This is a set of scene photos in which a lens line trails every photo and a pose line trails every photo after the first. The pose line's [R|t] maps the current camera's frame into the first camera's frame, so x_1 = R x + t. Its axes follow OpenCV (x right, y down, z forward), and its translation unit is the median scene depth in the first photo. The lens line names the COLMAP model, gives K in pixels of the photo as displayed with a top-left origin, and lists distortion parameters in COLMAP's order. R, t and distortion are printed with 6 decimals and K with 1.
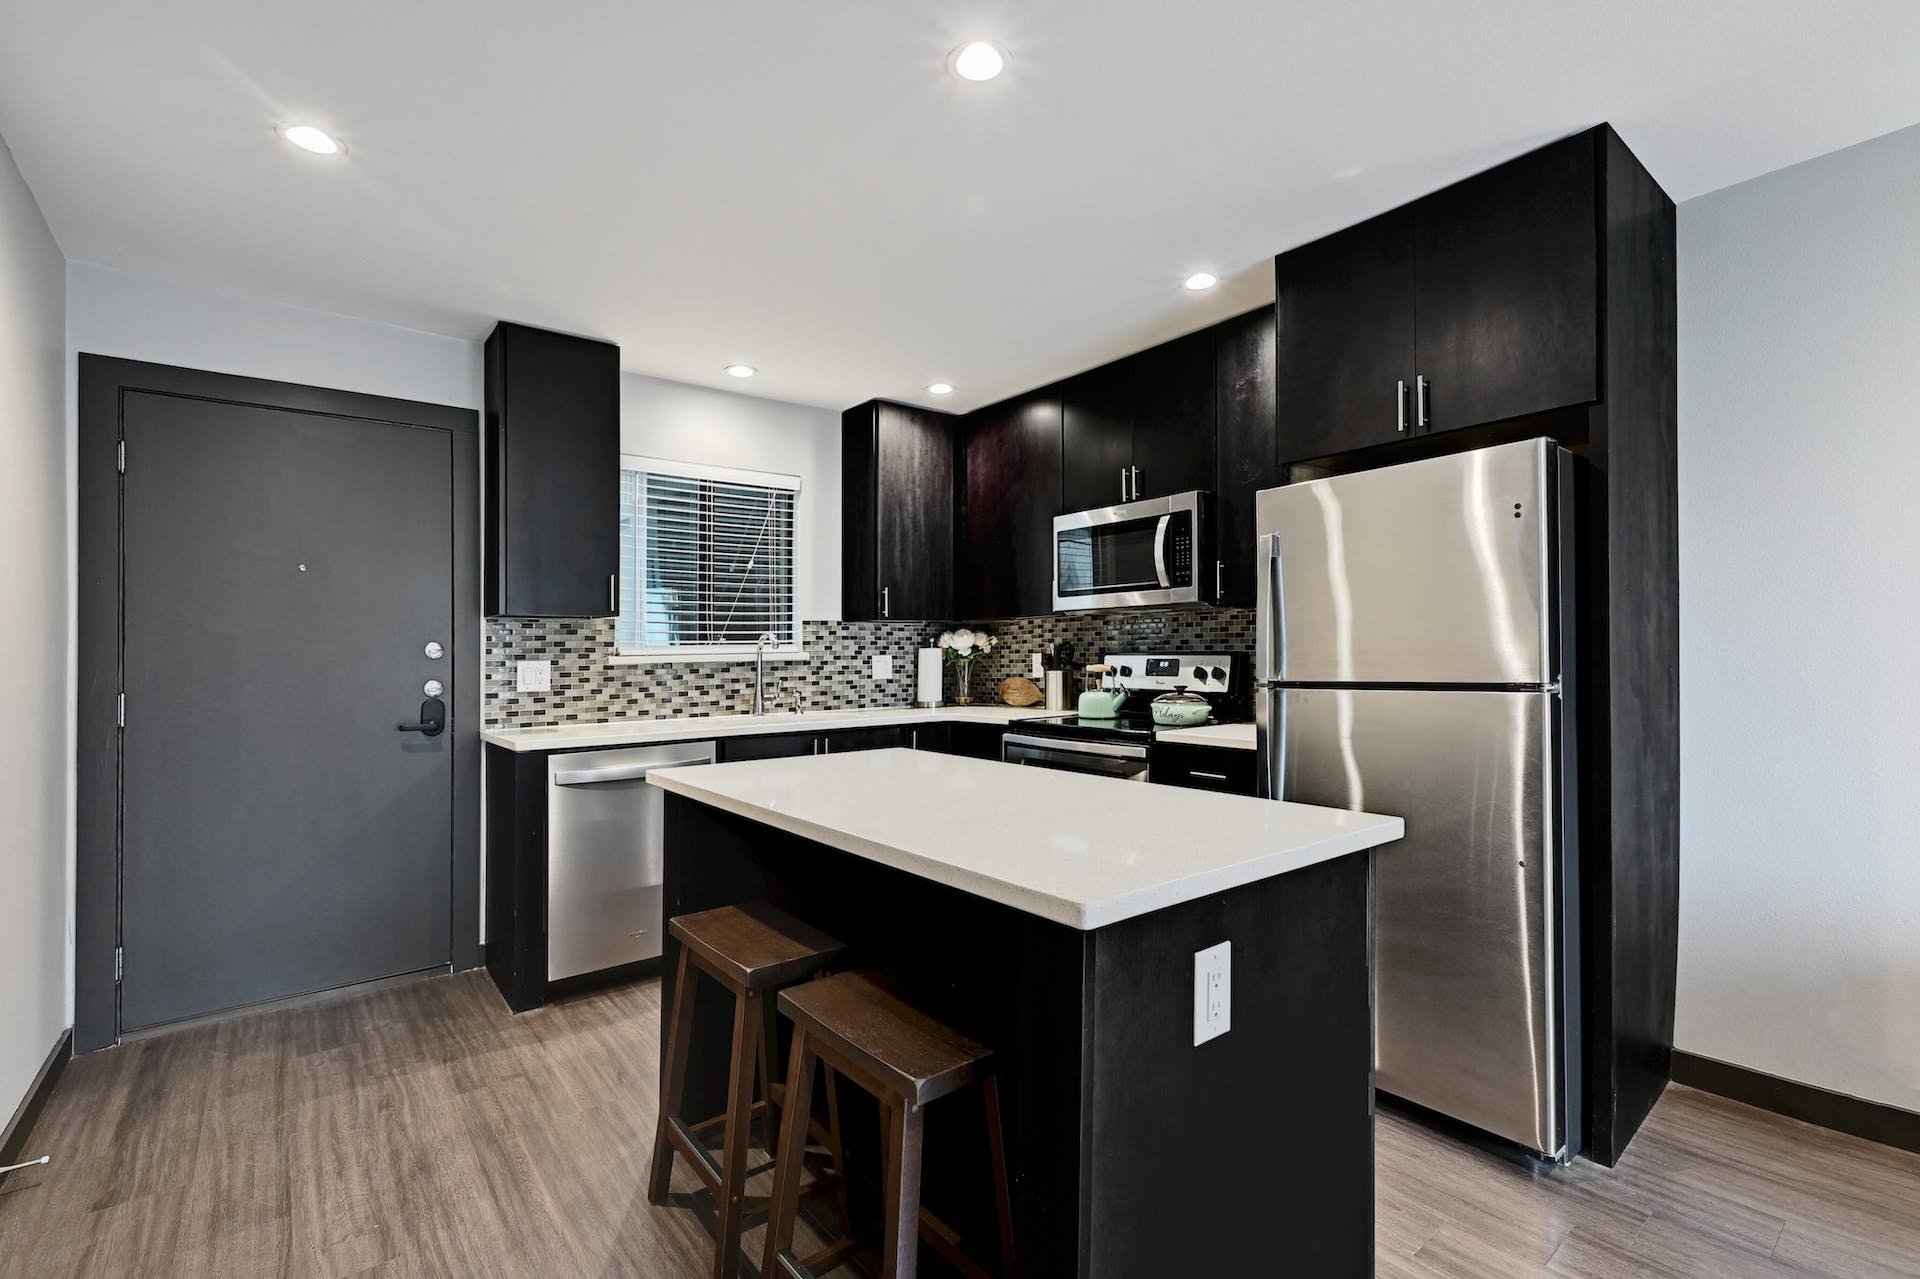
lens RADIAL K [[835.0, 0, 935.2], [0, 835.0, 588.7], [0, 0, 1]] dist [-0.000071, -0.000047]
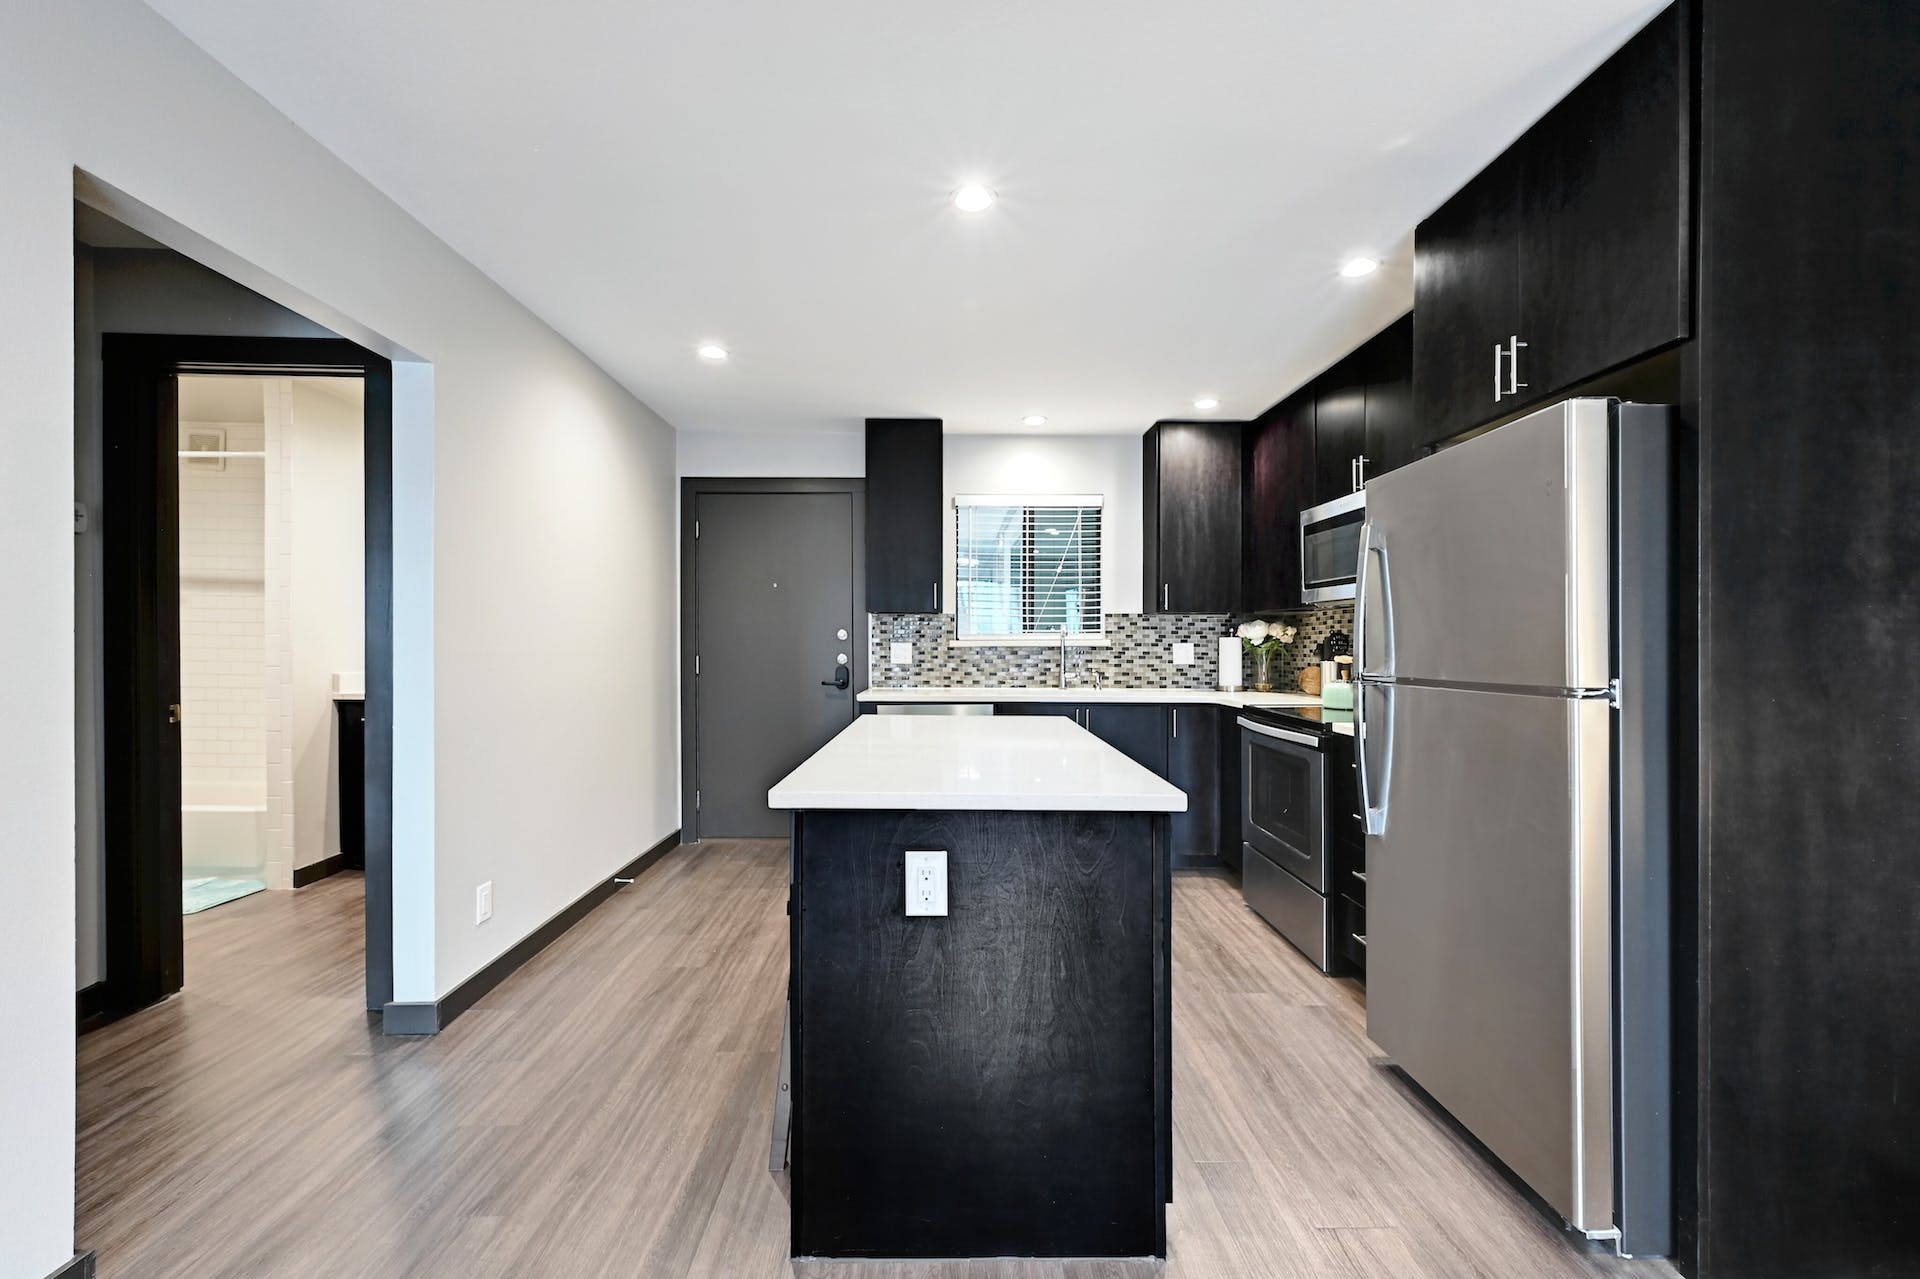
lens RADIAL K [[727.8, 0, 961.1], [0, 727.8, 594.2], [0, 0, 1]] dist [0.000429, 0.000011]
pose [[0.806346, -0.023822, -0.590964, 0.315473], [0.032015, 0.999482, 0.003394, -0.000258], [0.590577, -0.021657, 0.806691, 0.025126]]
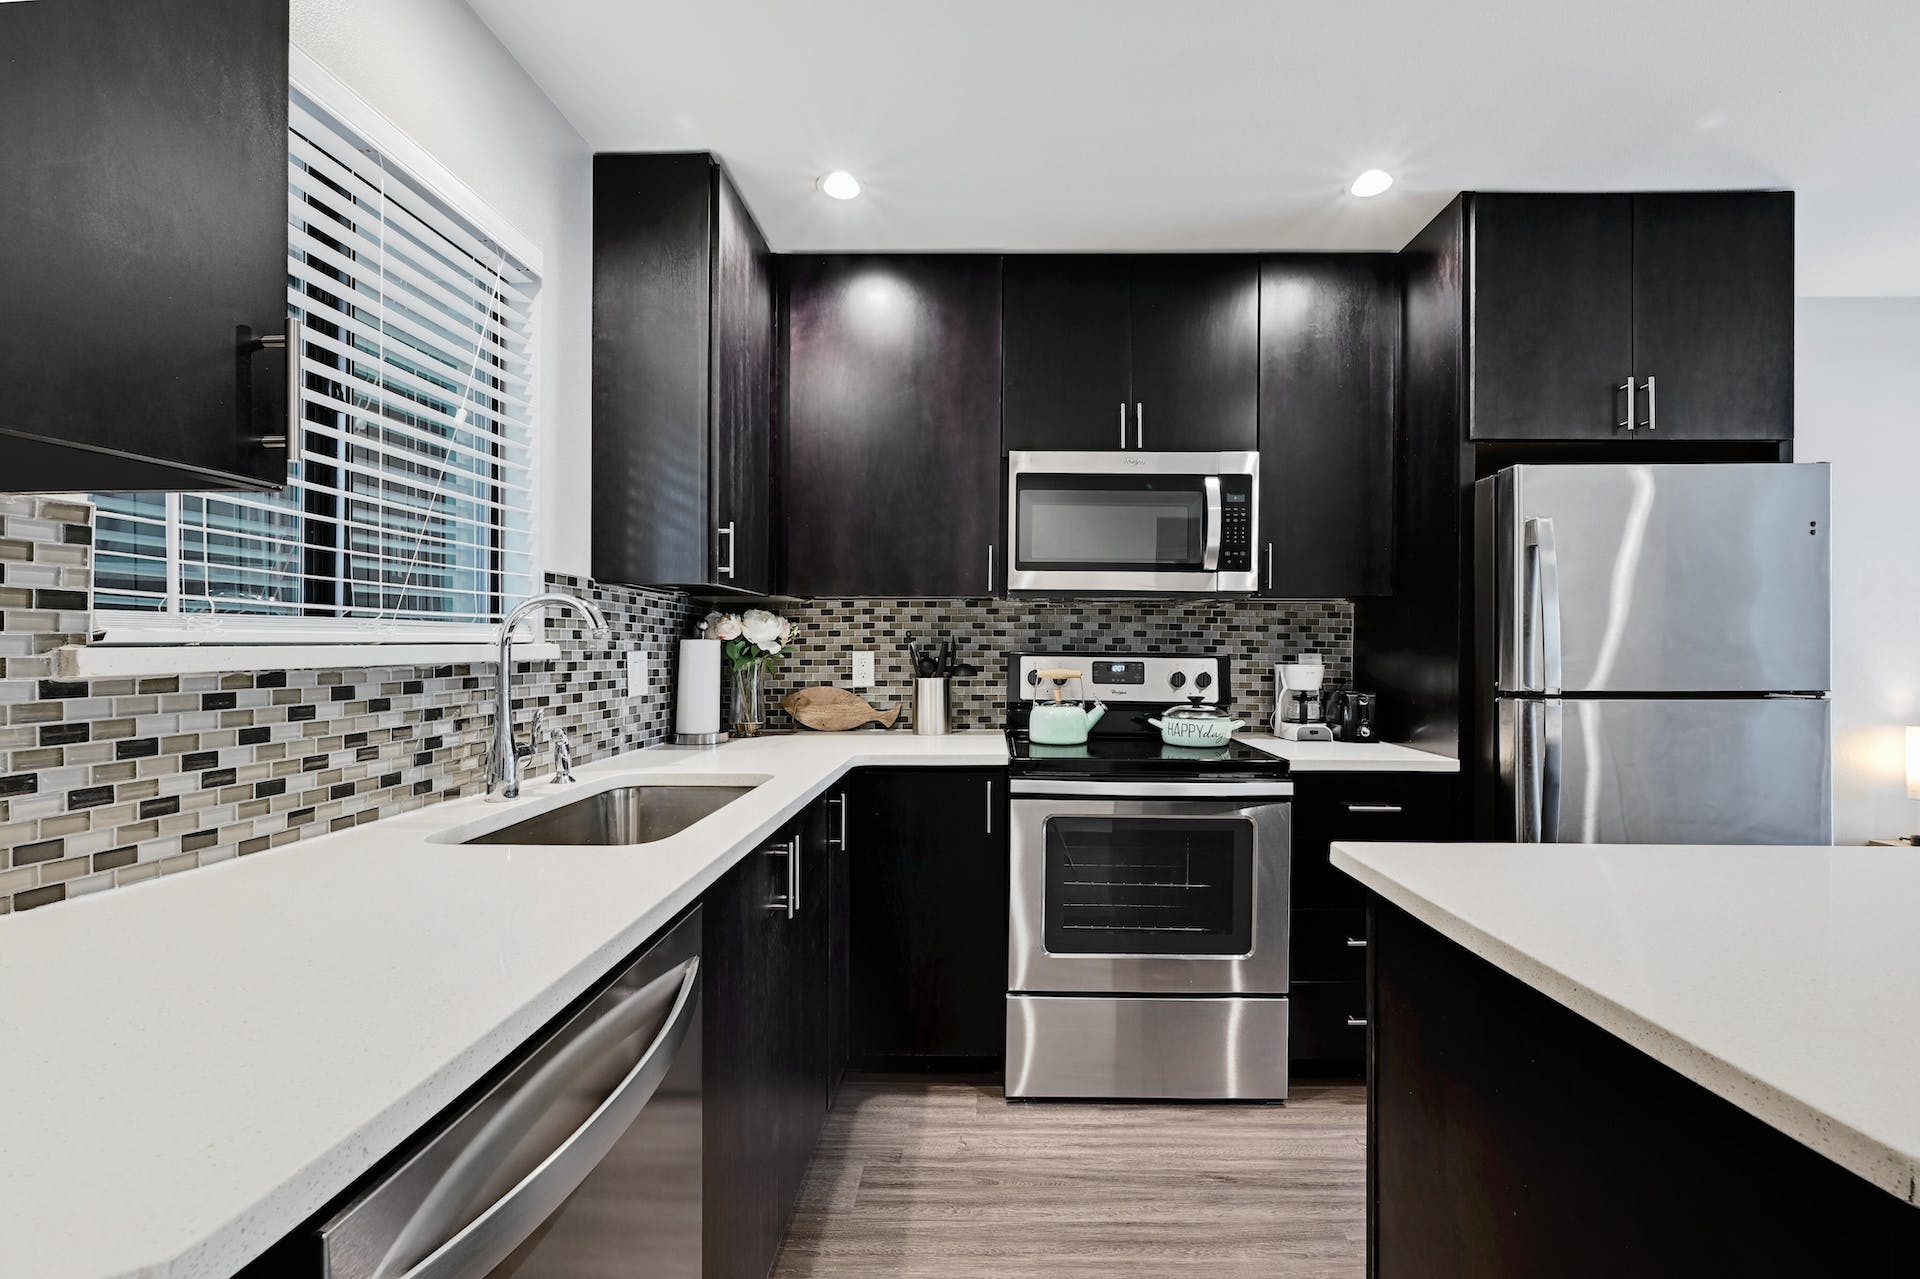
lens RADIAL K [[827.5, 0, 967.2], [0, 827.5, 642.3], [0, 0, 1]] dist [0.003417, -0.000238]
pose [[0.639736, 0.021097, 0.768305, -0.374582], [-0.072767, 0.996796, 0.033219, 0.046837], [-0.765143, -0.077159, 0.639221, 0.571036]]
